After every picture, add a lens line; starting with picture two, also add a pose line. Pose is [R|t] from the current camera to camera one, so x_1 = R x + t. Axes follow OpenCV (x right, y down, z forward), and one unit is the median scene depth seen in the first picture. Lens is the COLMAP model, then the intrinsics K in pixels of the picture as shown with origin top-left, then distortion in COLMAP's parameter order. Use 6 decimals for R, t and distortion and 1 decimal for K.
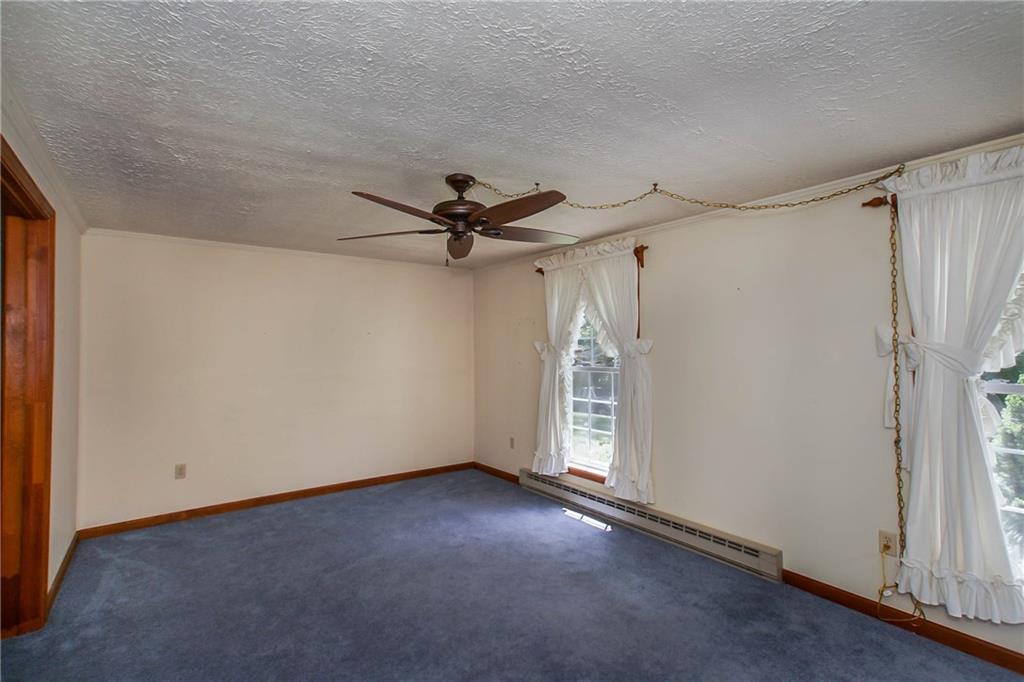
lens RADIAL K [[479.2, 0, 506.3], [0, 479.2, 335.2], [0, 0, 1]] dist [0.004534, 0.001006]
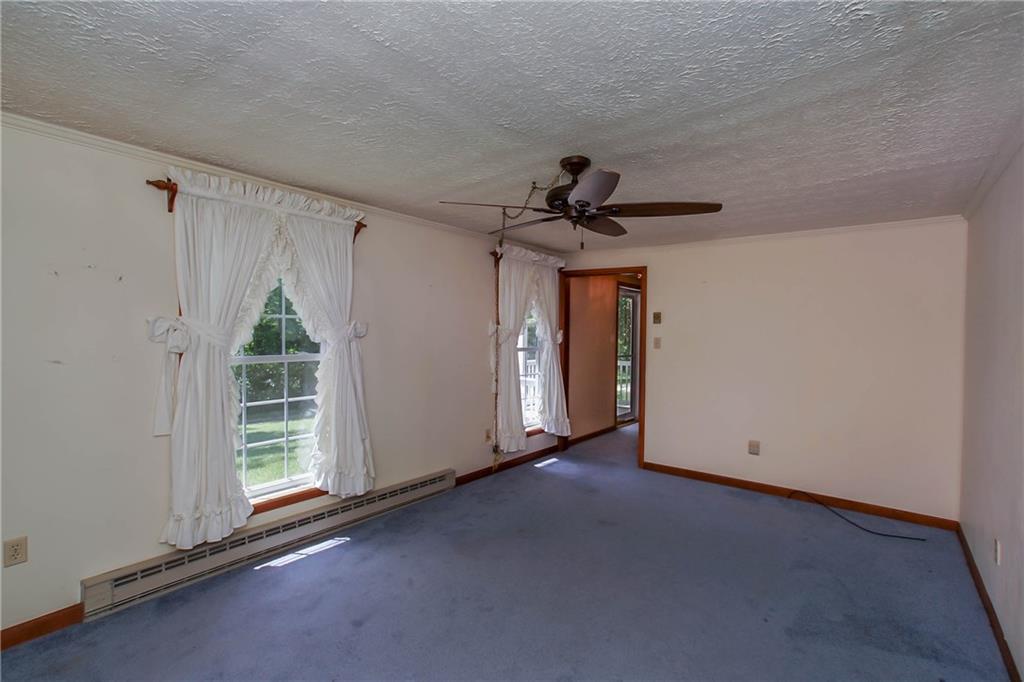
lens RADIAL K [[479.2, 0, 506.3], [0, 479.2, 335.2], [0, 0, 1]] dist [0.004534, 0.001006]
pose [[-0.260643, -0.007429, 0.965407, -0.695127], [-0.036500, 0.999331, -0.002165, 0.027435], [-0.964745, -0.035801, -0.260740, 0.954302]]
